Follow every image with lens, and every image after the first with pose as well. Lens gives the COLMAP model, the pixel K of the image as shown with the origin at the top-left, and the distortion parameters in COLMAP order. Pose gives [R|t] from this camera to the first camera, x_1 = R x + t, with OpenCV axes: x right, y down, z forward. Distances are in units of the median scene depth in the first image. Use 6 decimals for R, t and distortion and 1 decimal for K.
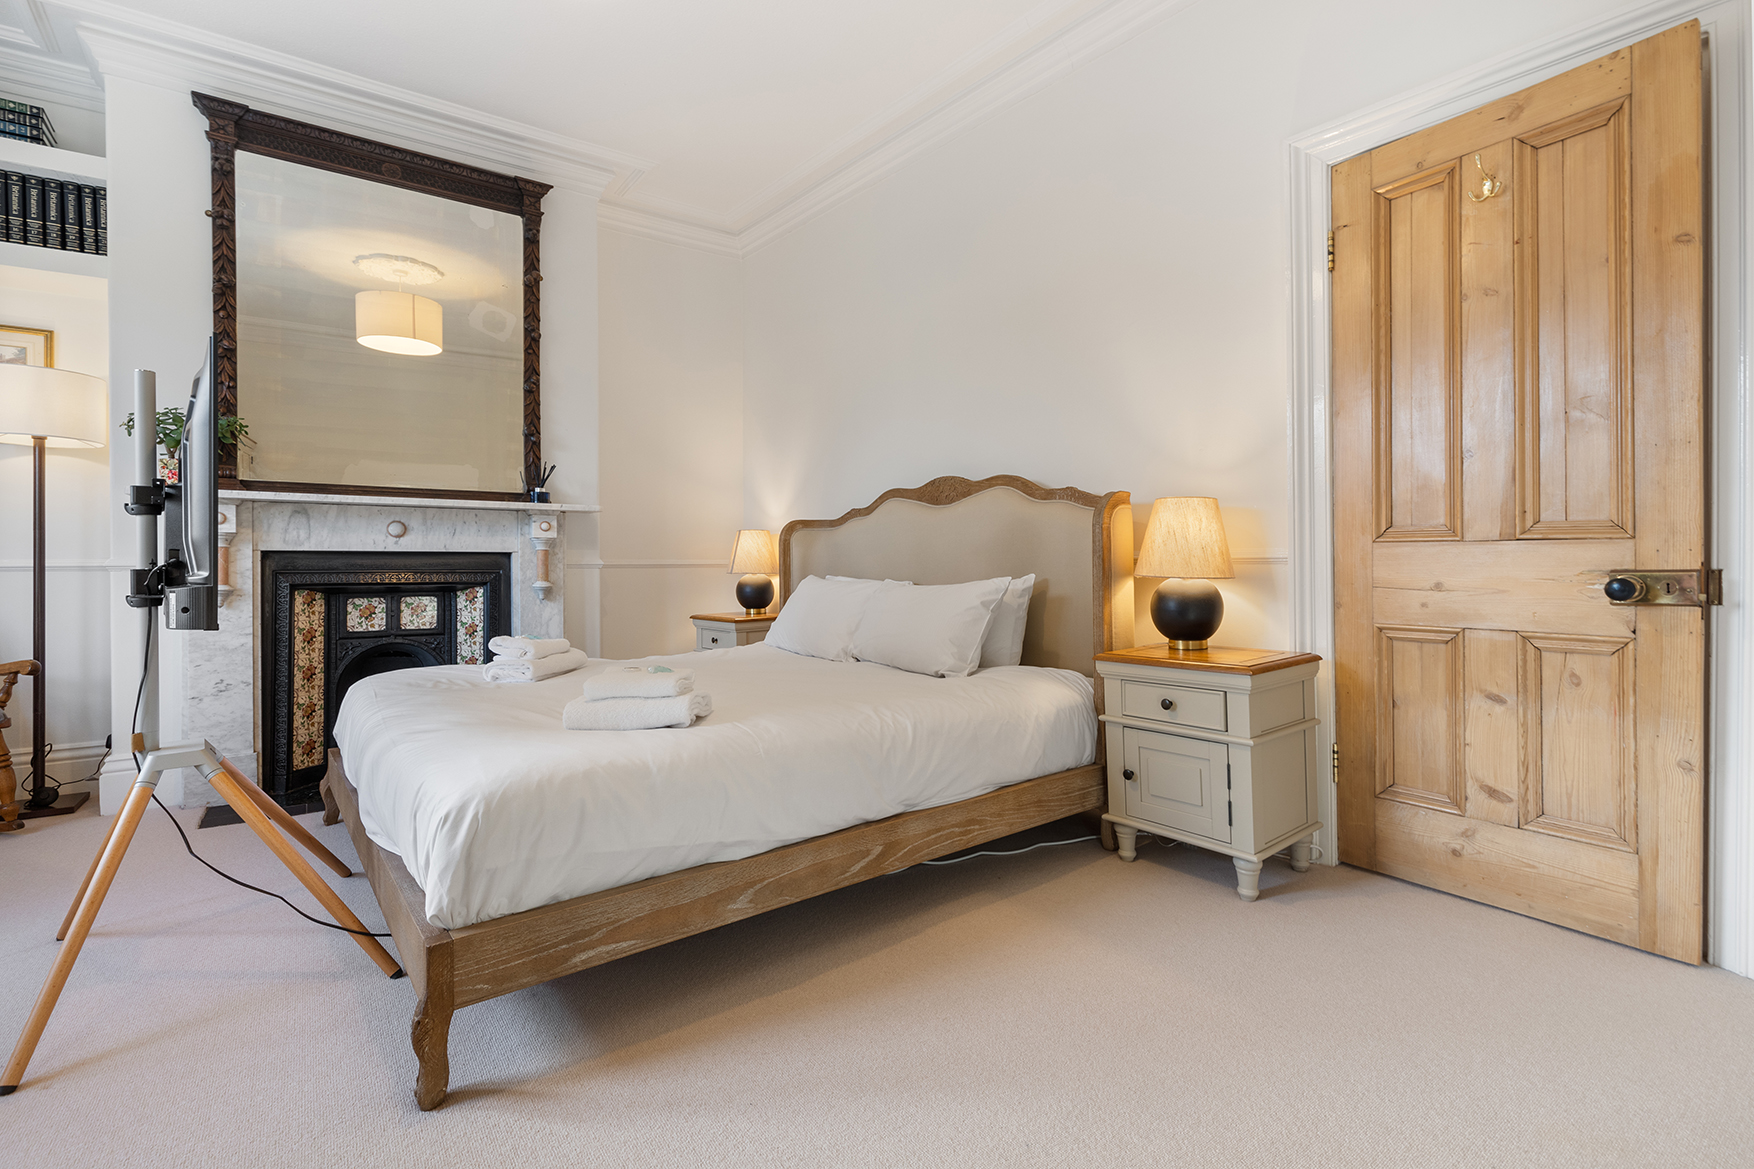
lens RADIAL K [[796.5, 0, 857.9], [0, 796.5, 561.3], [0, 0, 1]] dist [0.001540, -0.000213]
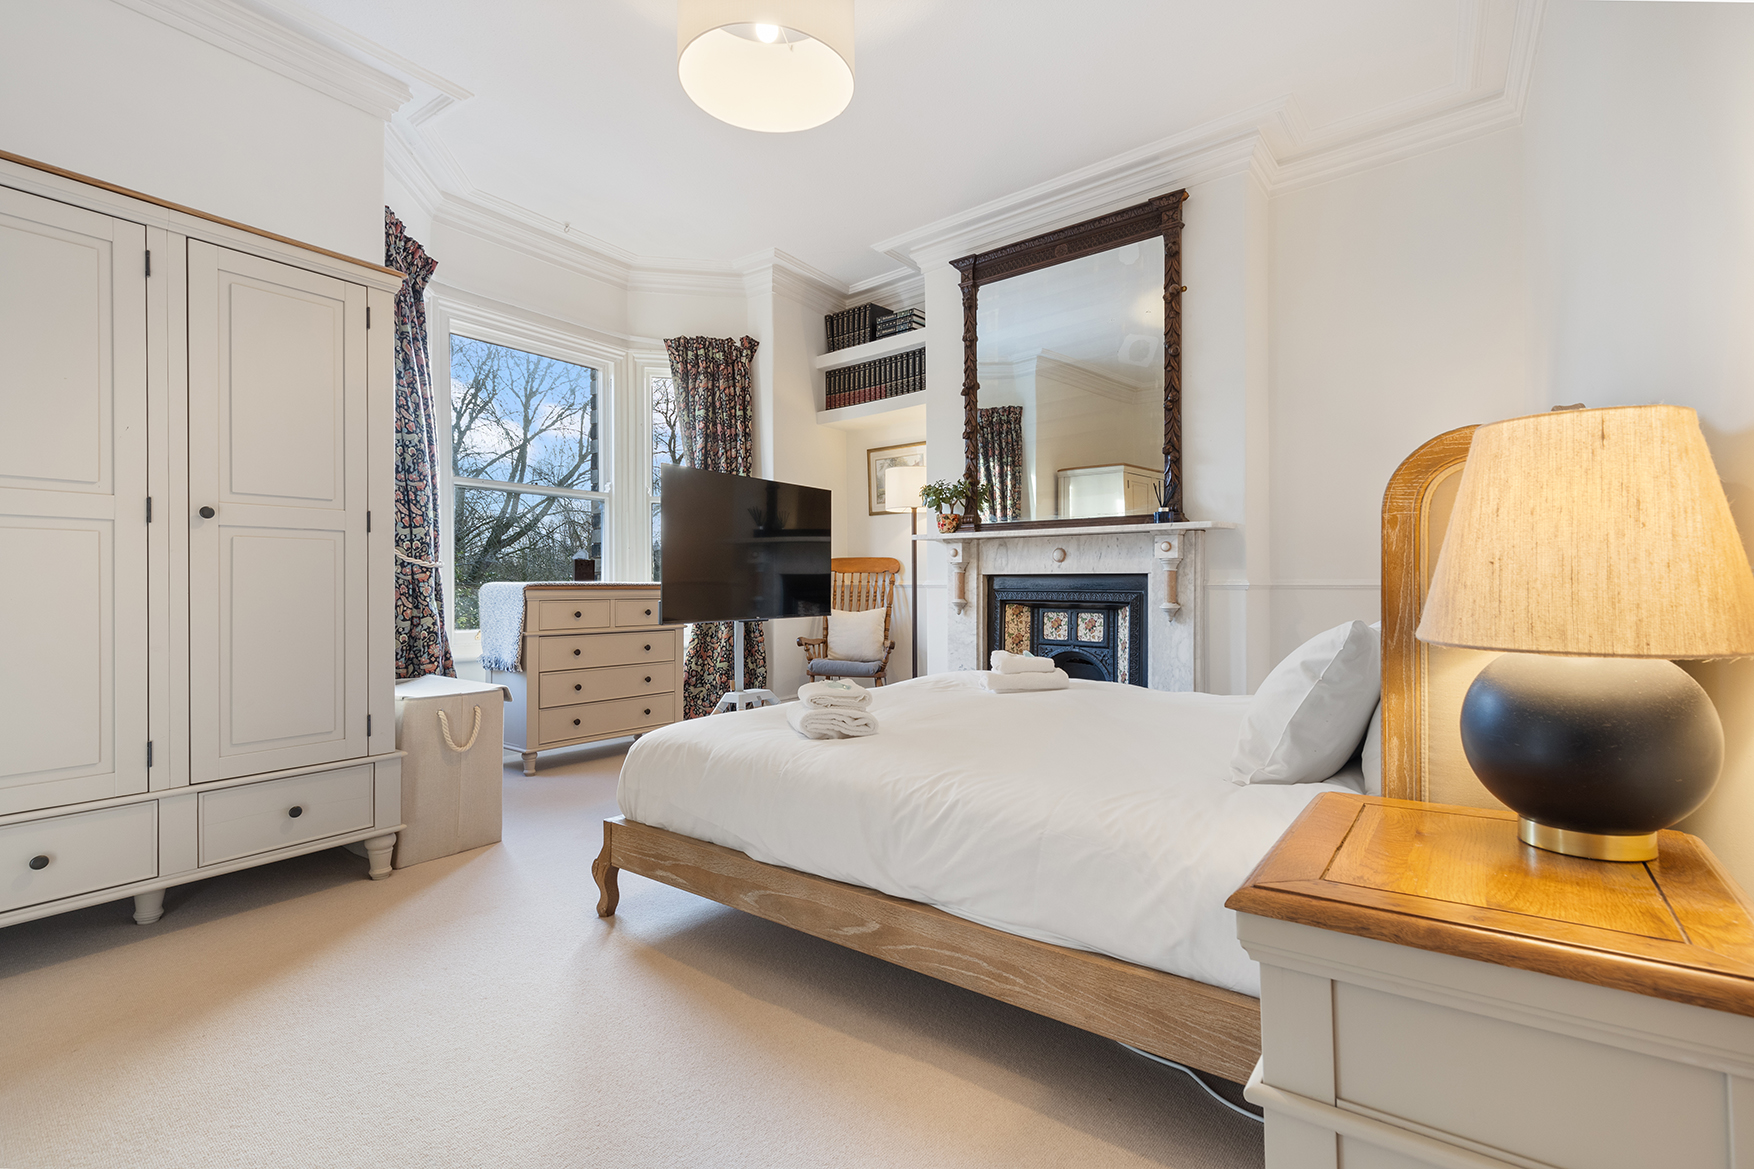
lens RADIAL K [[782.5, 0, 882.8], [0, 782.5, 584.3], [0, 0, 1]] dist [0.002851, -0.001175]
pose [[0.278870, 0.005769, -0.960311, 0.477147], [0.005963, 0.999952, 0.007739, -0.007819], [0.960310, -0.007885, 0.278823, 0.441494]]
